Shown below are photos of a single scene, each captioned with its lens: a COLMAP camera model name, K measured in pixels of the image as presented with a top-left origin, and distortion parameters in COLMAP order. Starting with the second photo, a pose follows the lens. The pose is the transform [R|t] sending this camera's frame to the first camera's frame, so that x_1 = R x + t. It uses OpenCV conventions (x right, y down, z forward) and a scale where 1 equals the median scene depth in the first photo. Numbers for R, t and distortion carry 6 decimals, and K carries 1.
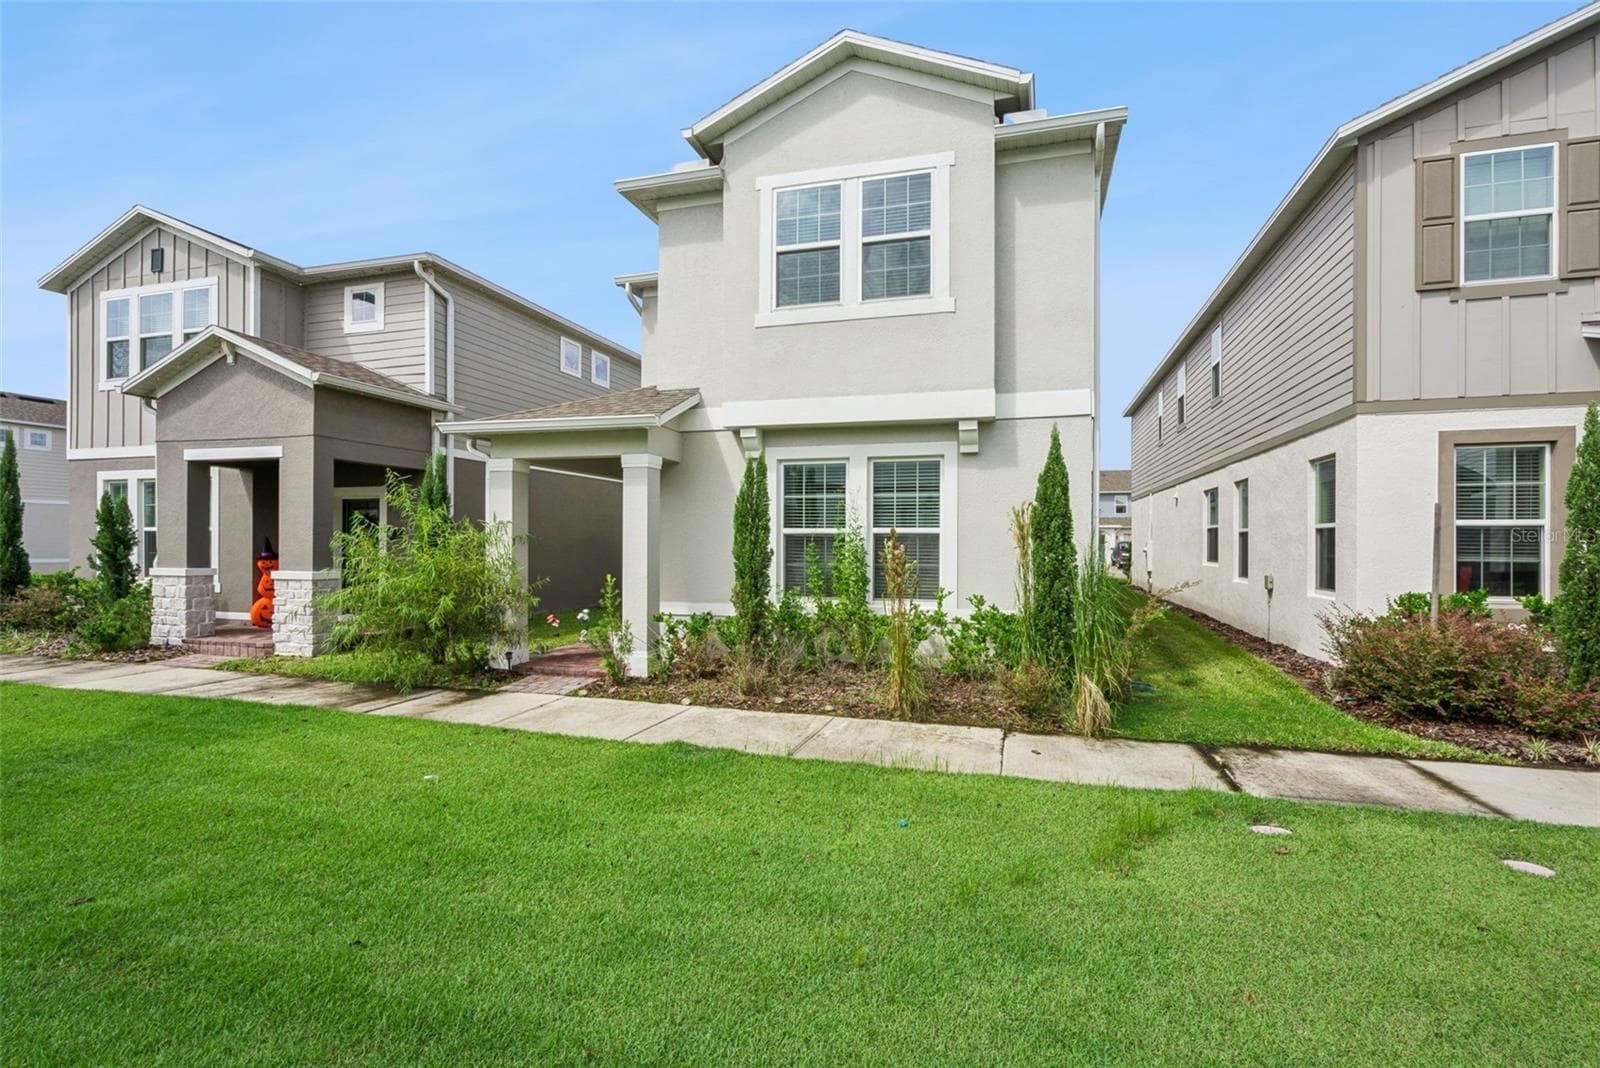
lens RADIAL K [[732.4, 0, 823.2], [0, 732.4, 535.2], [0, 0, 1]] dist [-0.010354, 0.002993]
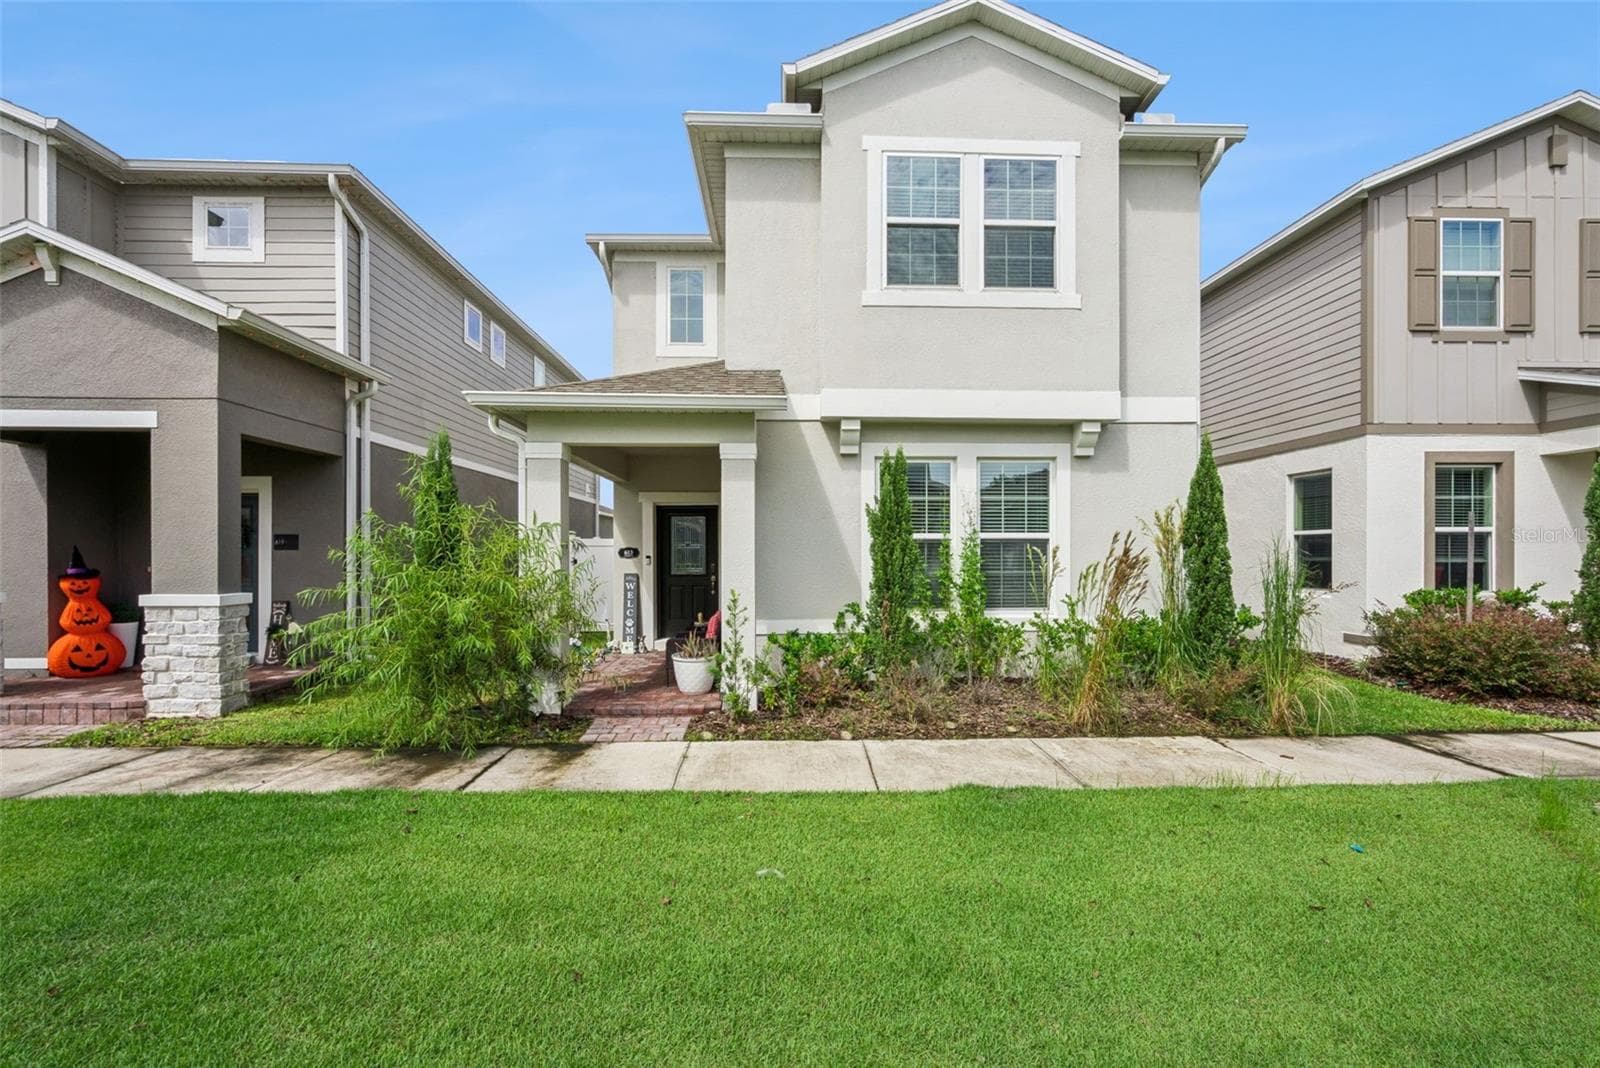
lens RADIAL K [[732.4, 0, 805.9], [0, 732.4, 550.1], [0, 0, 1]] dist [-0.010354, 0.002993]
pose [[0.948720, -0.004862, 0.316079, -0.449814], [0.002773, 0.999971, 0.007060, 0.004959], [-0.316104, -0.005821, 0.948707, 0.187435]]
